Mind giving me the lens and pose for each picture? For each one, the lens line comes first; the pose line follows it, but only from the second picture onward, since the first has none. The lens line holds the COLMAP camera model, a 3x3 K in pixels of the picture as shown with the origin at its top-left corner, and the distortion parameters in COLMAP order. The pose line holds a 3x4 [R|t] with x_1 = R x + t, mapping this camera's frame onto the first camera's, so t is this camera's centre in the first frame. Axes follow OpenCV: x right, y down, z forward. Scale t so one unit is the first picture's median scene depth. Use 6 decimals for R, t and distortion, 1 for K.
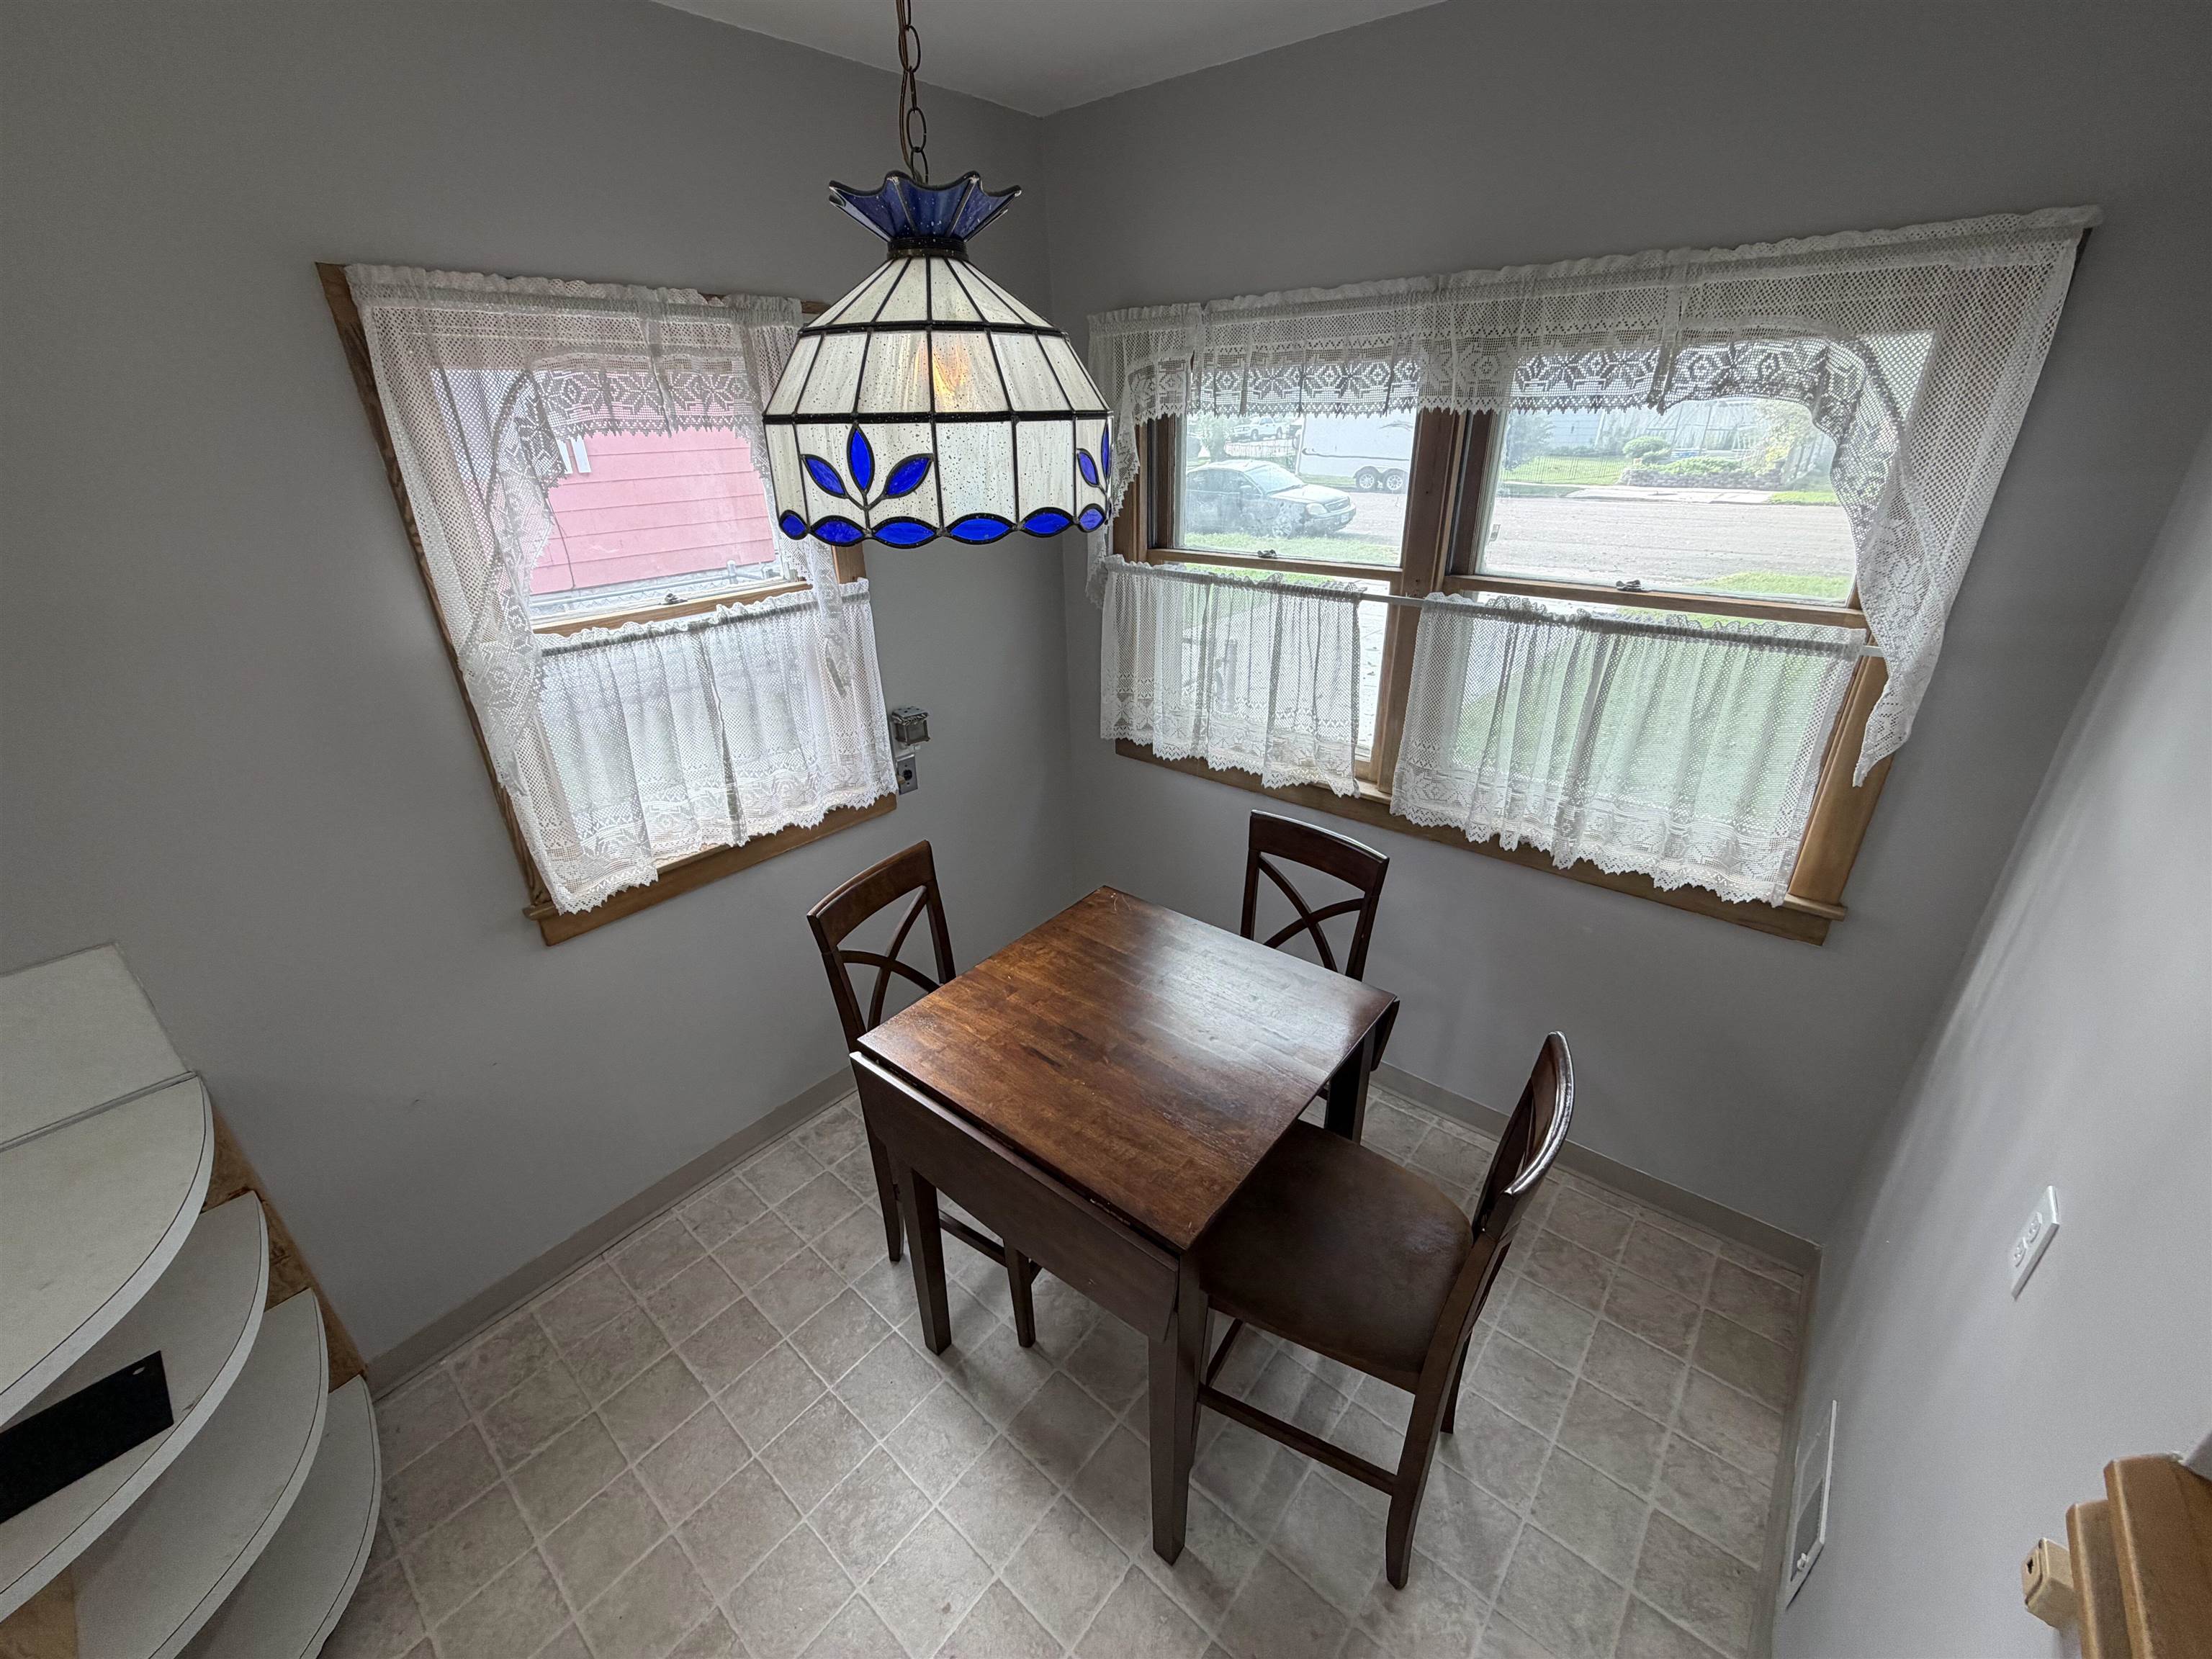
lens RADIAL K [[881.7, 0, 1099.2], [0, 881.7, 823.0], [0, 0, 1]] dist [-0.000186, 0.000181]
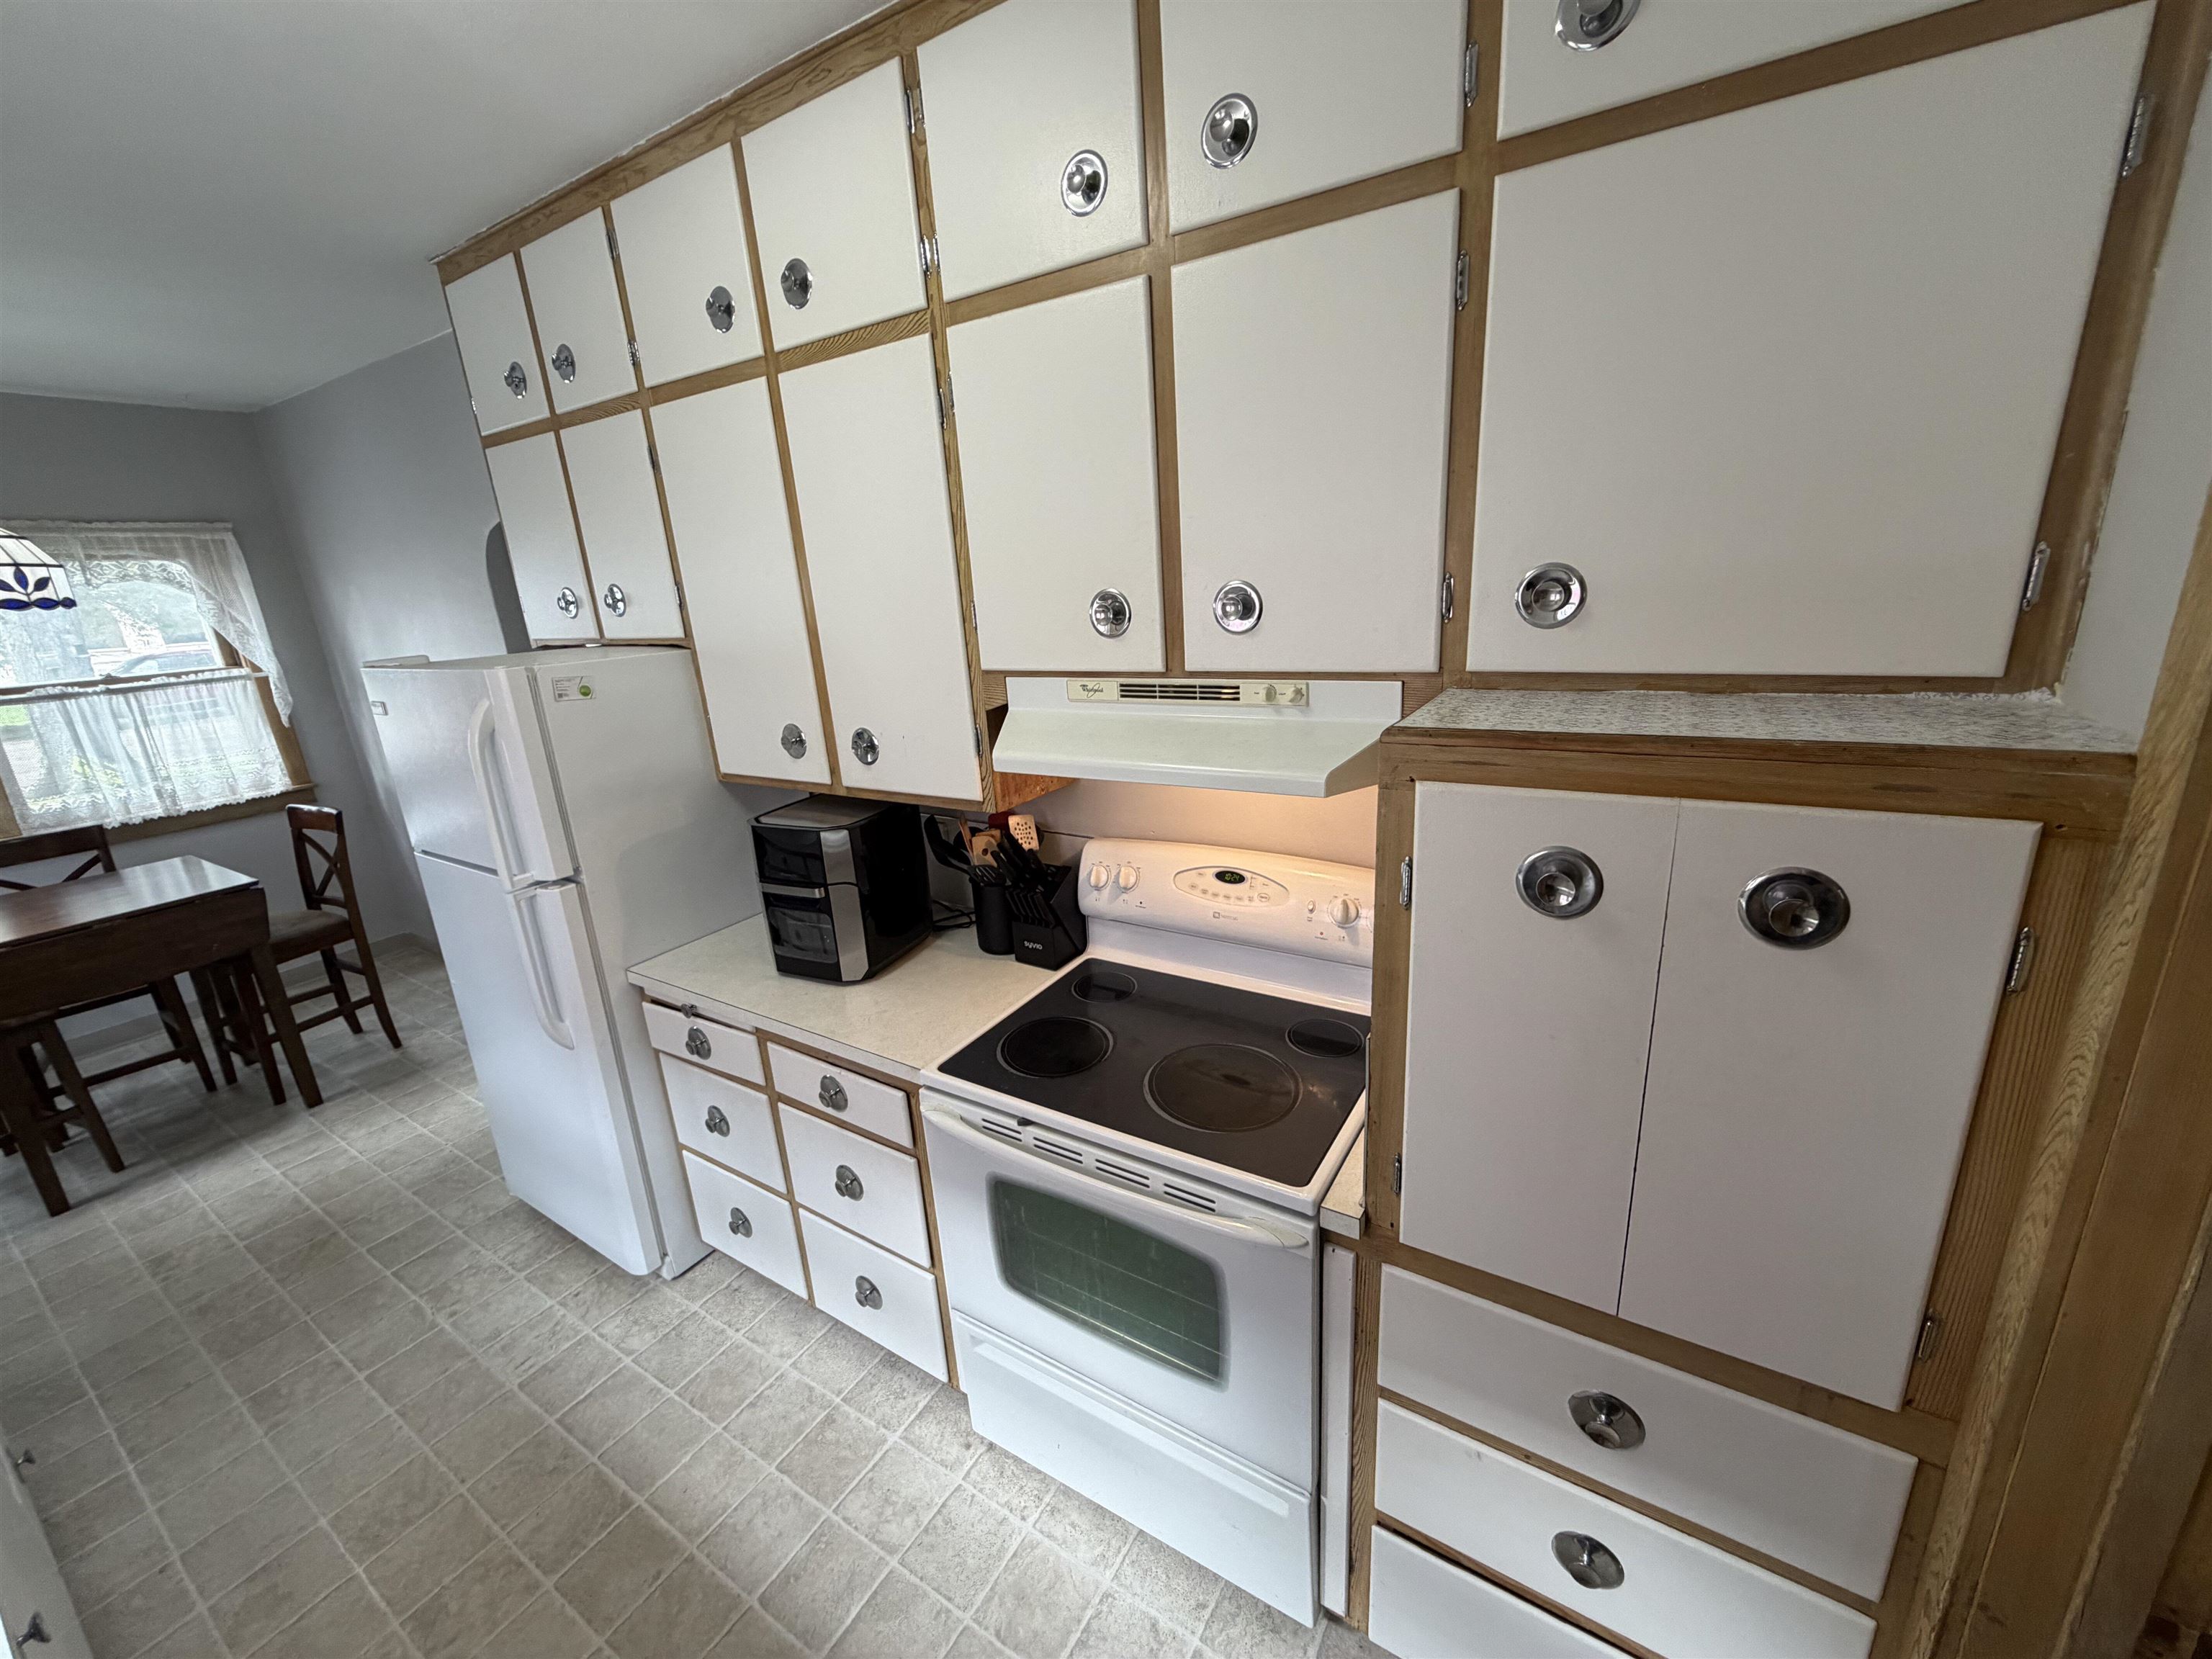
lens RADIAL K [[881.7, 0, 1100.5], [0, 881.7, 825.9], [0, 0, 1]] dist [-0.000186, 0.000181]
pose [[-0.131984, -0.247521, 0.959851, -3.428257], [0.476044, 0.833521, 0.280402, 1.051075], [-0.869461, 0.493940, 0.007819, -1.569232]]
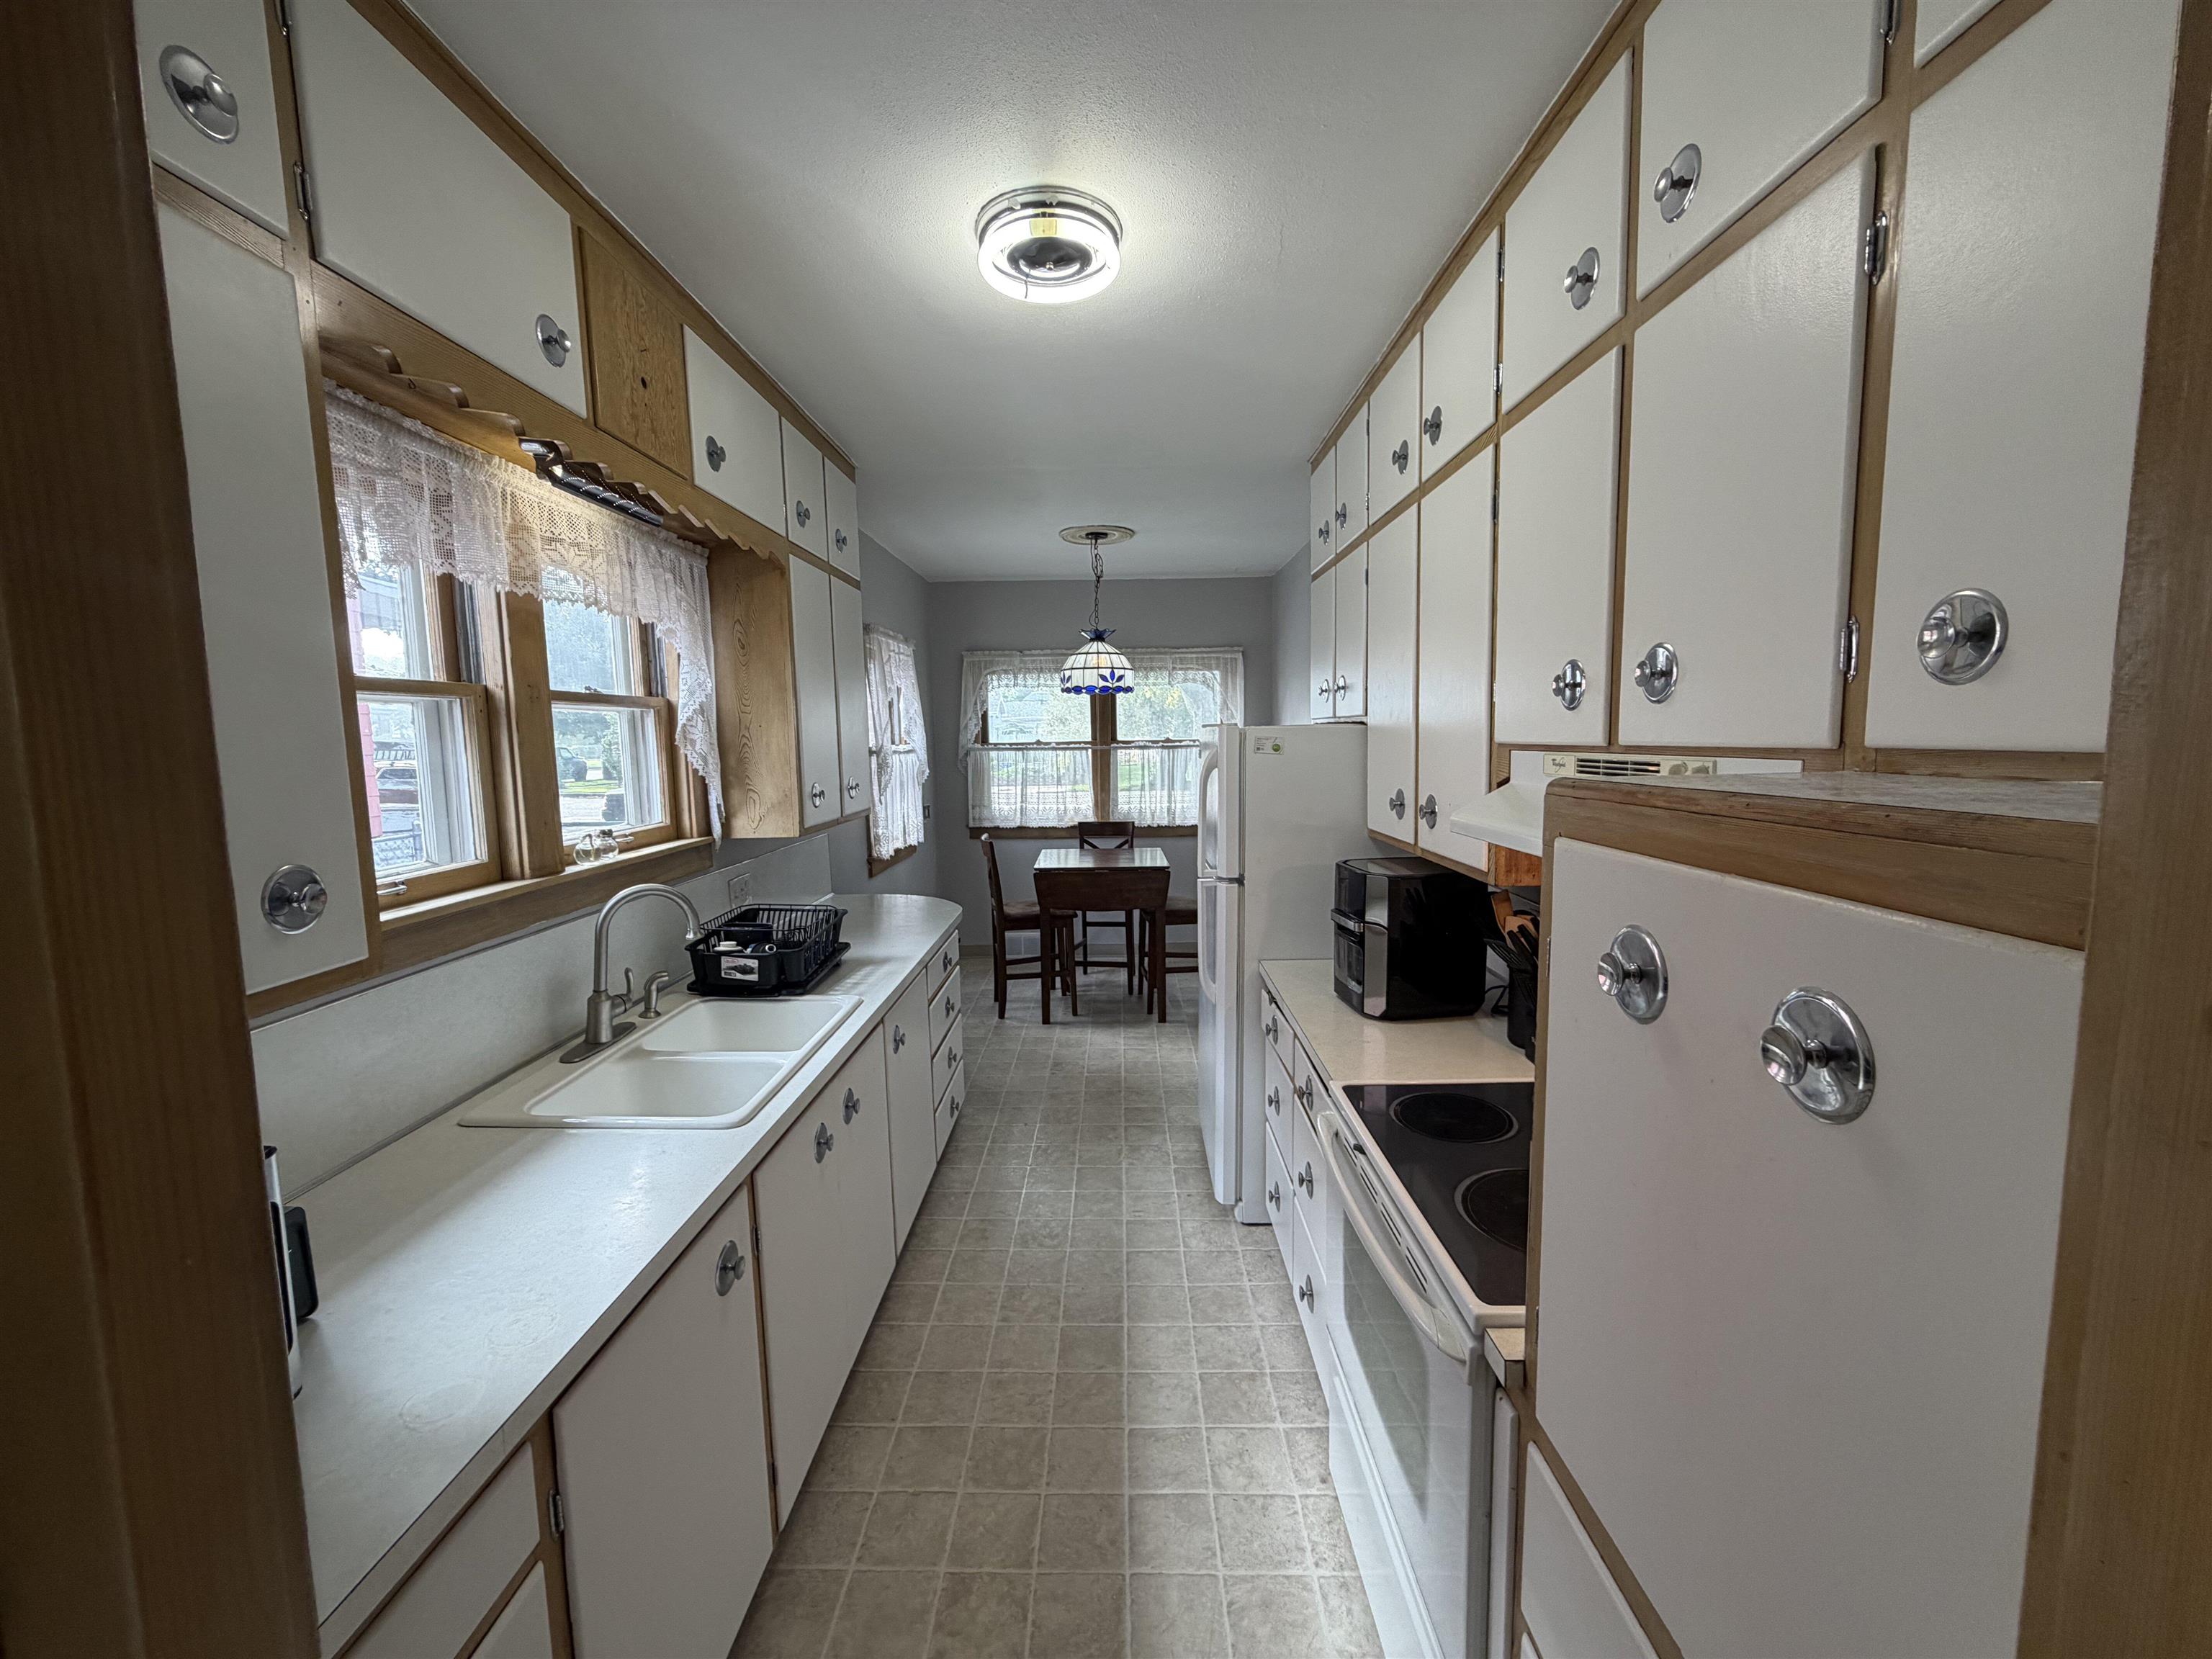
lens RADIAL K [[881.7, 0, 1102.9], [0, 881.7, 827.2], [0, 0, 1]] dist [-0.000186, 0.000181]
pose [[0.775052, -0.056258, 0.629388, -3.420705], [0.265982, 0.932538, -0.244185, 1.589105], [-0.573191, 0.356662, 0.737729, -2.359455]]
